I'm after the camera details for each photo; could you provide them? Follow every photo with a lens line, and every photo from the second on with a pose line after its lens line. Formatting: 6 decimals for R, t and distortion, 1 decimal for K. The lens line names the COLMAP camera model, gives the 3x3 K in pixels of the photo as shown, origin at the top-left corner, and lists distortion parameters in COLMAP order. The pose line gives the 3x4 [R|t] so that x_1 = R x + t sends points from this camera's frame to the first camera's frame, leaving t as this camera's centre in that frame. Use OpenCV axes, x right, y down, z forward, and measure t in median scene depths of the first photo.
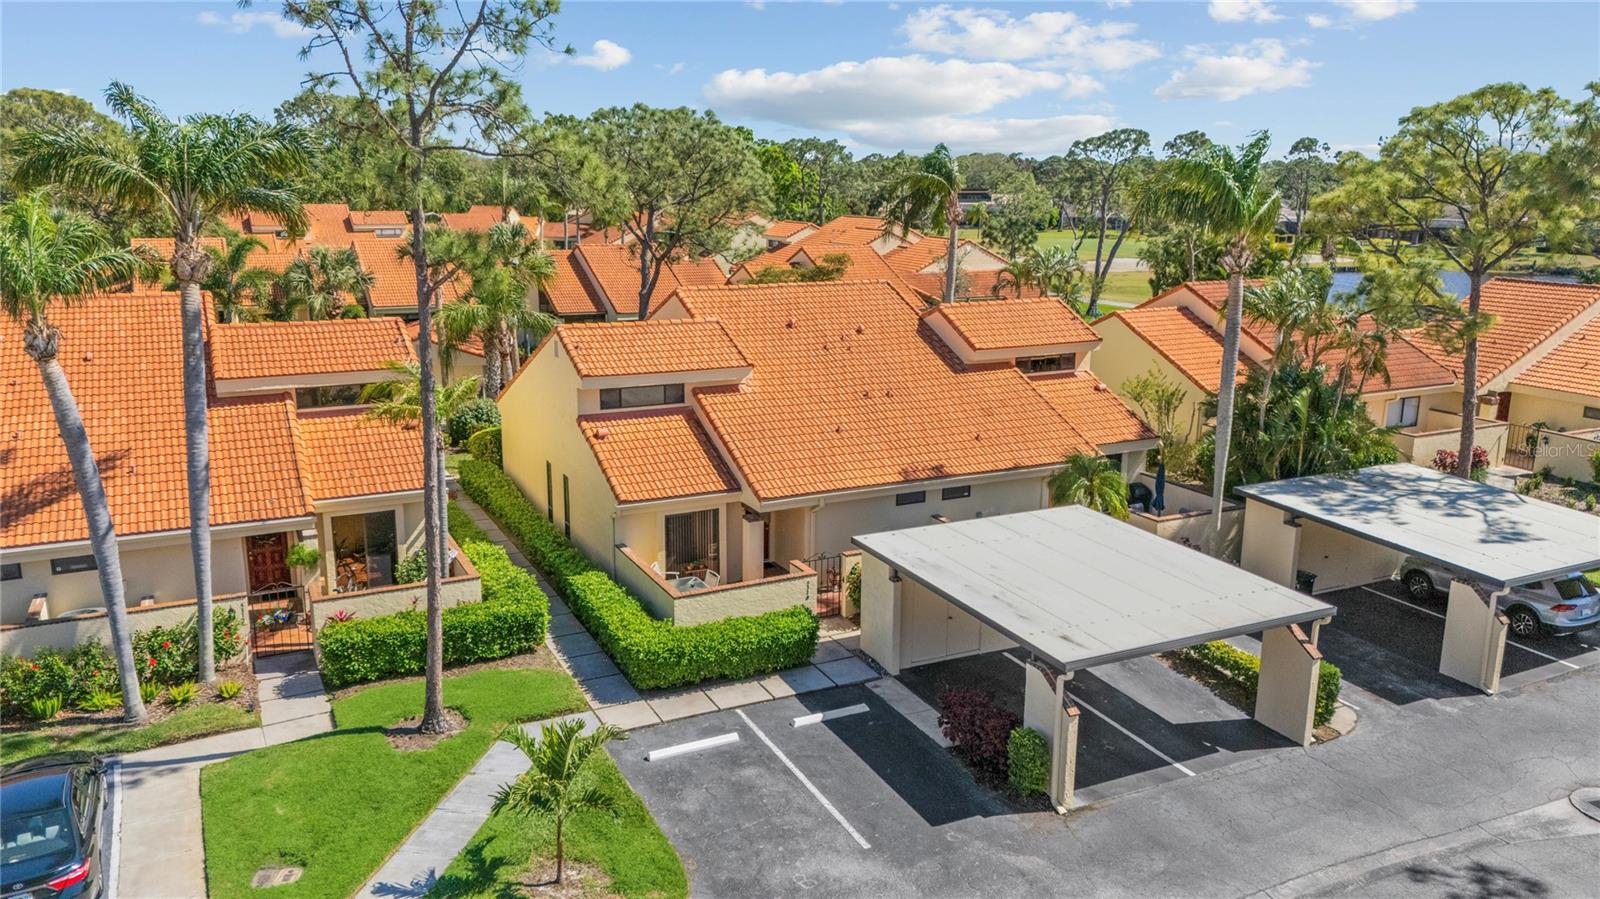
lens RADIAL K [[1151.9, 0, 800.0], [0, 1151.9, 449.5], [0, 0, 1]] dist [0.026482, -0.004484]
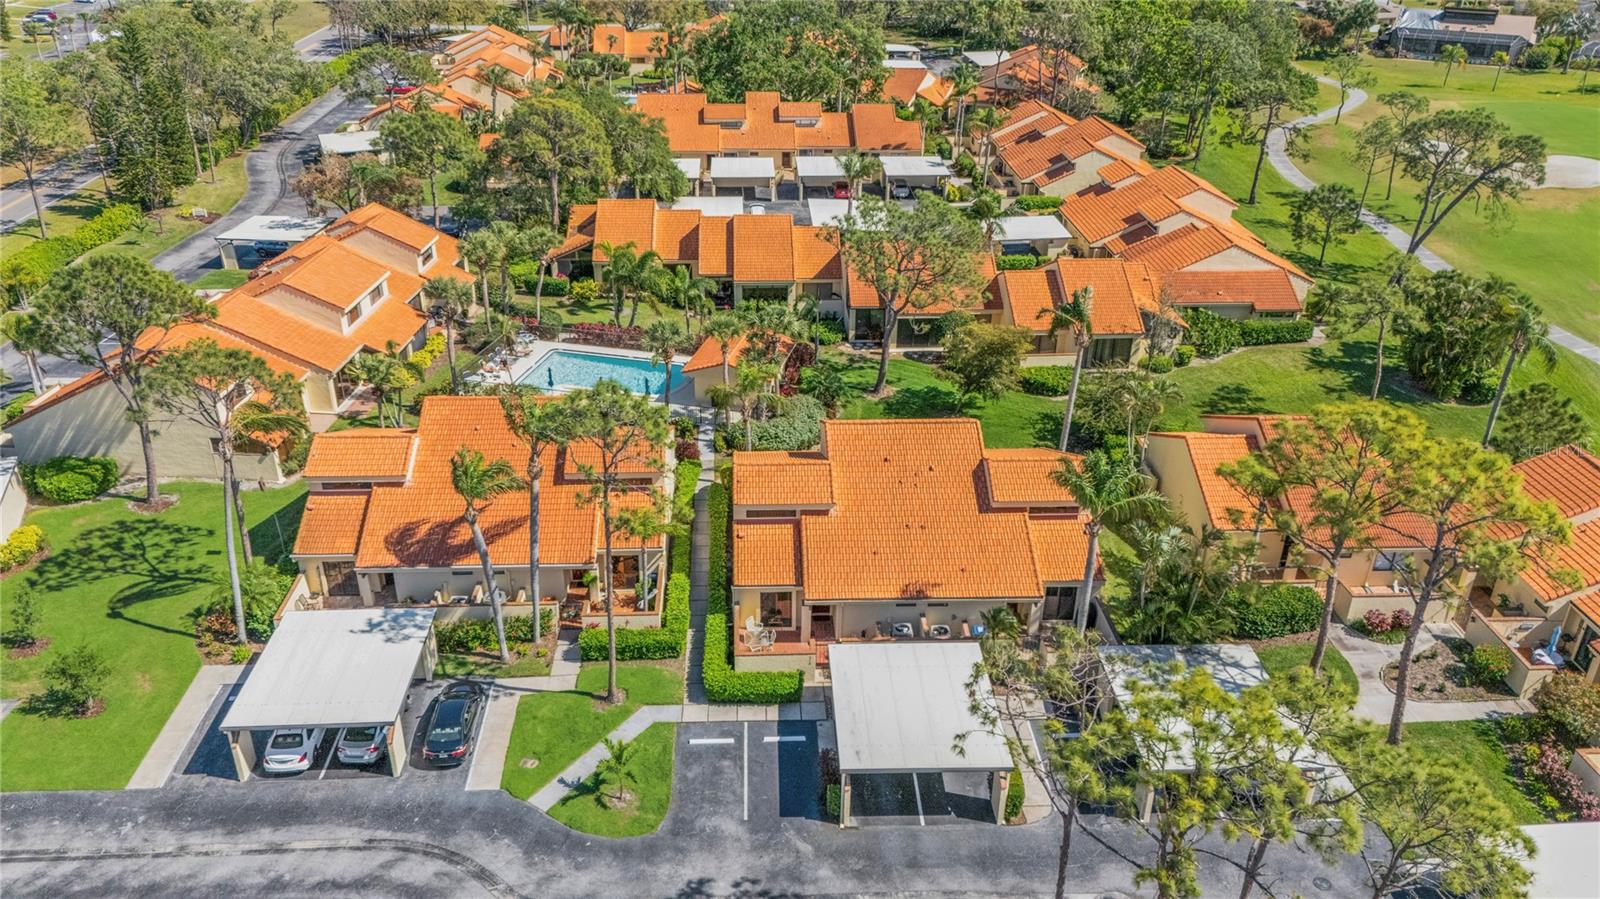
lens RADIAL K [[1151.9, 0, 800.0], [0, 1151.9, 449.5], [0, 0, 1]] dist [0.026482, -0.004484]
pose [[0.910128, 0.182864, -0.371789, 0.721334], [-0.089959, 0.963142, 0.253505, -0.786251], [0.404443, -0.197276, 0.893033, -0.709792]]
